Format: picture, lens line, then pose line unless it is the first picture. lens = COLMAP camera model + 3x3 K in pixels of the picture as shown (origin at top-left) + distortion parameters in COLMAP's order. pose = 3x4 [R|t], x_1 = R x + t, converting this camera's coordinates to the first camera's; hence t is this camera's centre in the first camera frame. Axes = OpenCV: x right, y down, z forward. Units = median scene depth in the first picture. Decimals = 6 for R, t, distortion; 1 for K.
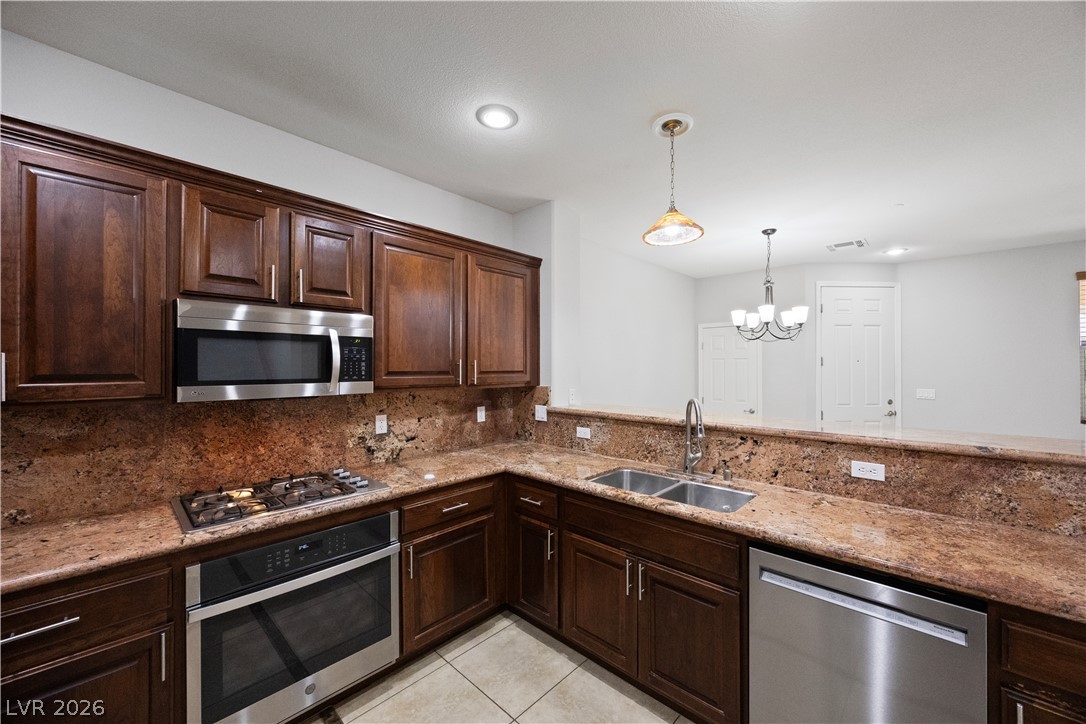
lens RADIAL K [[412.8, 0, 565.4], [0, 412.8, 364.7], [0, 0, 1]] dist [-0.003881, -0.000727]
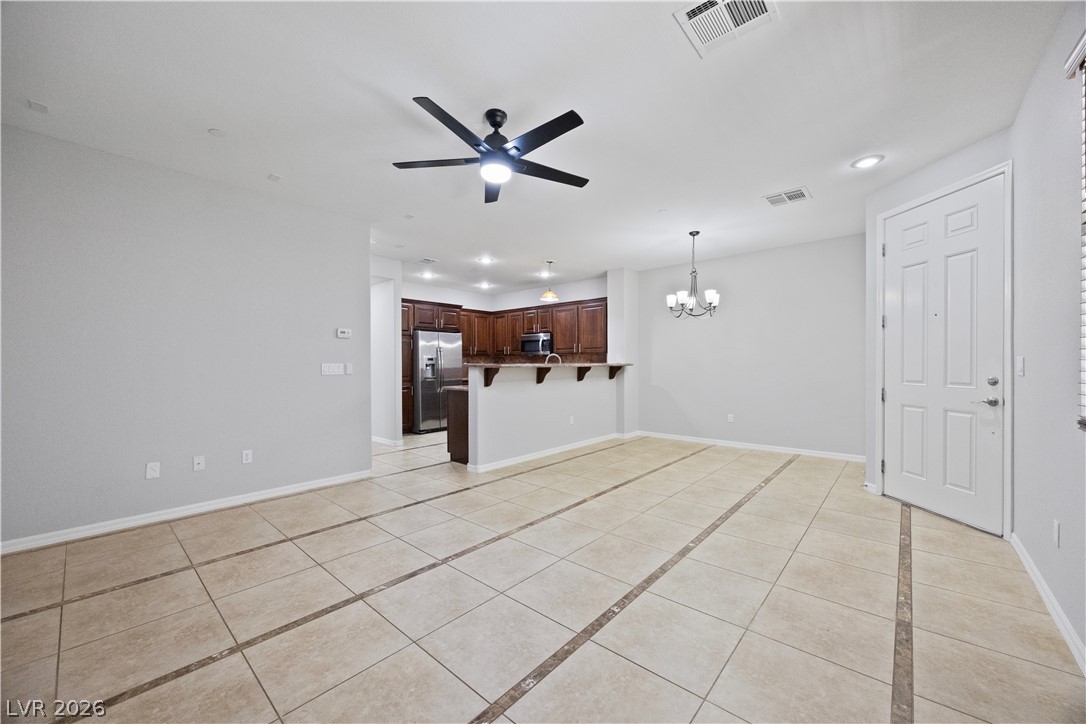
lens RADIAL K [[412.8, 0, 544.4], [0, 412.8, 356.2], [0, 0, 1]] dist [-0.003881, -0.000727]
pose [[0.017811, -0.015512, -0.999721, 3.015674], [0.008220, 0.999848, -0.015368, 0.136169], [0.999808, -0.007944, 0.017935, 0.855874]]
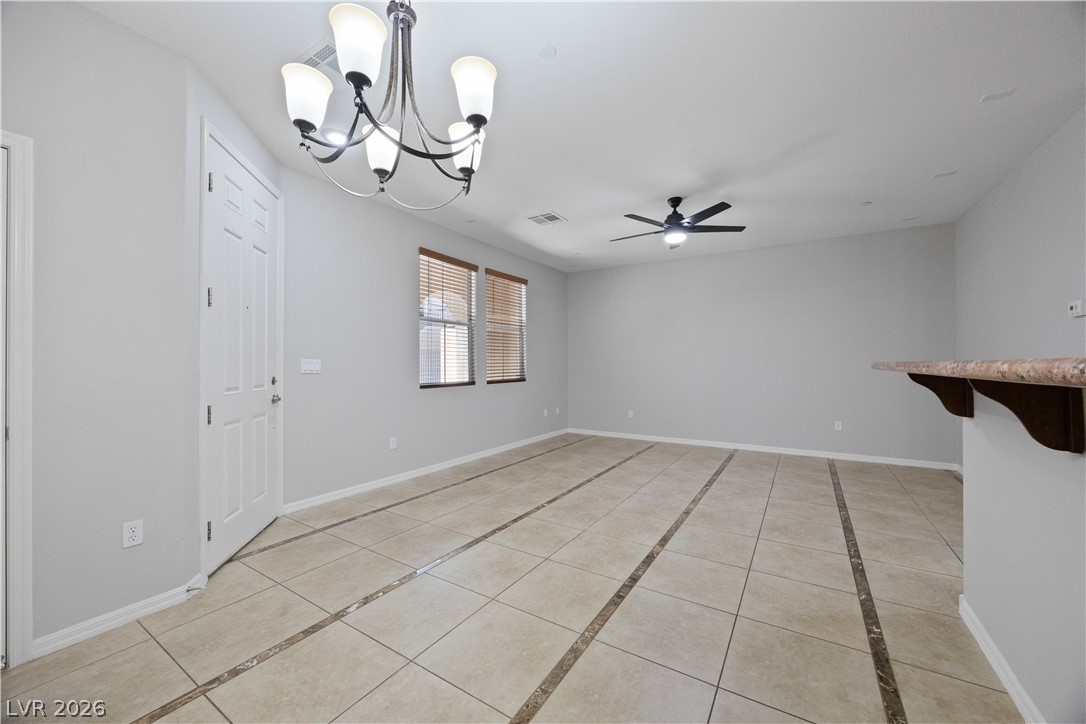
lens RADIAL K [[412.8, 0, 543.2], [0, 412.8, 360.9], [0, 0, 1]] dist [-0.003881, -0.000727]
pose [[-0.174025, 0.011556, 0.984673, 0.241152], [0.000748, 0.999932, -0.011603, 0.153143], [-0.984741, -0.001282, -0.174022, 1.593894]]
